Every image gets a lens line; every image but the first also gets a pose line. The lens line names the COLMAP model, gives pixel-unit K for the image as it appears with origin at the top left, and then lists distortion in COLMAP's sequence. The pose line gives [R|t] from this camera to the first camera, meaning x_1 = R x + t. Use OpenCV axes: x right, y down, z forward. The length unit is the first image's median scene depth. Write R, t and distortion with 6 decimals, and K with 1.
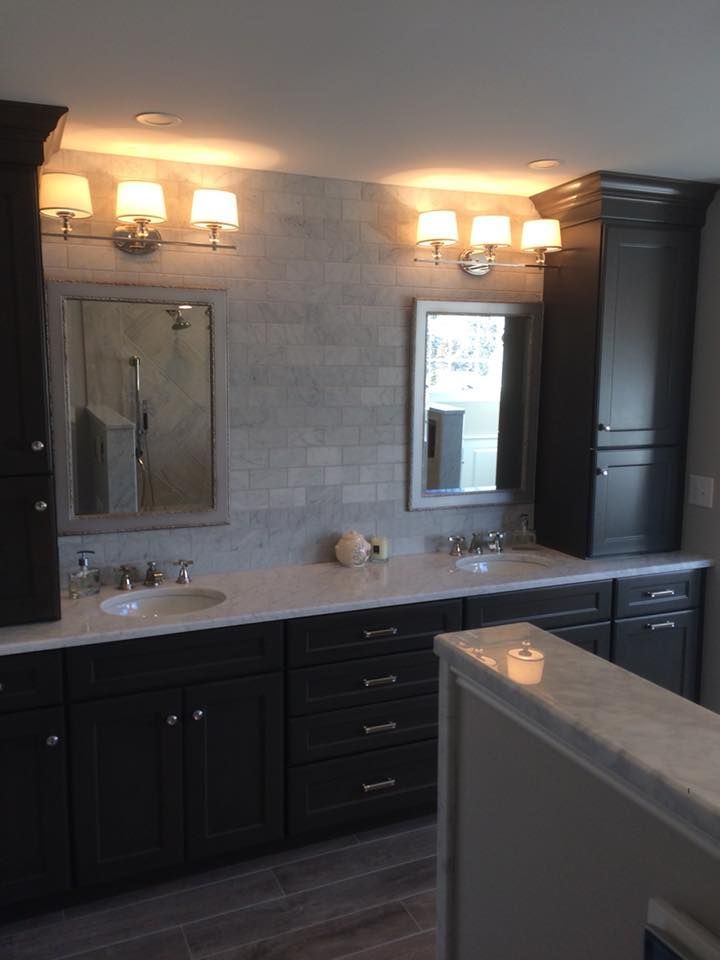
lens RADIAL K [[761.2, 0, 359.4], [0, 761.2, 474.9], [0, 0, 1]] dist [-0.018028, -0.005974]
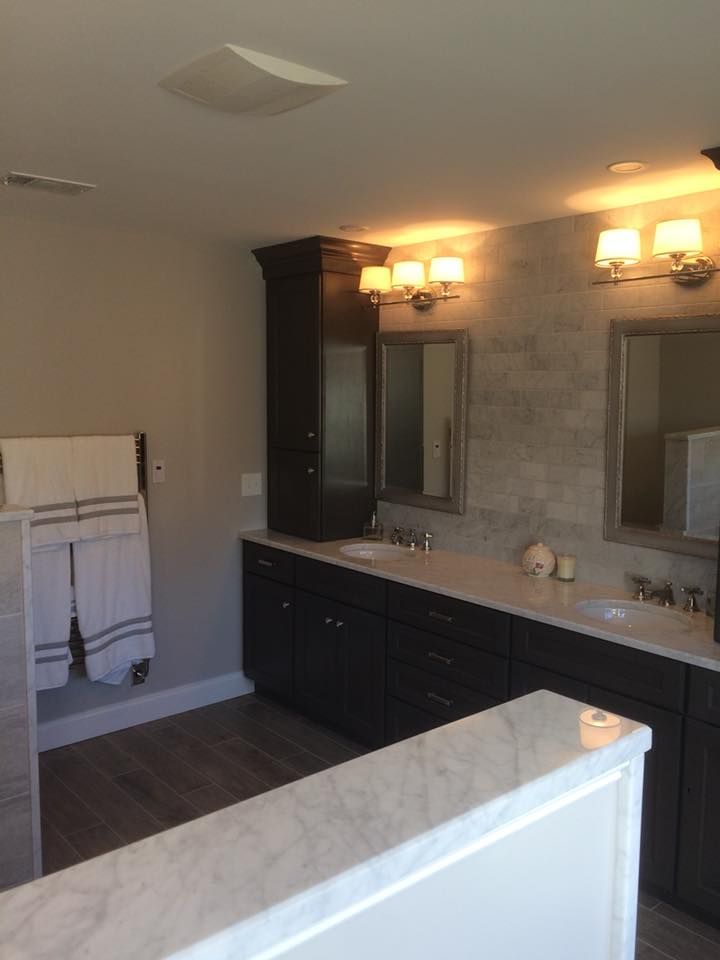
lens RADIAL K [[808.5, 0, 359.7], [0, 808.5, 480.8], [0, 0, 1]] dist [0.005445, -0.006066]
pose [[0.289718, 0.106404, -0.951179, 1.010744], [-0.151854, 0.986323, 0.064083, -0.048055], [0.944989, 0.125874, 0.301914, 0.417797]]
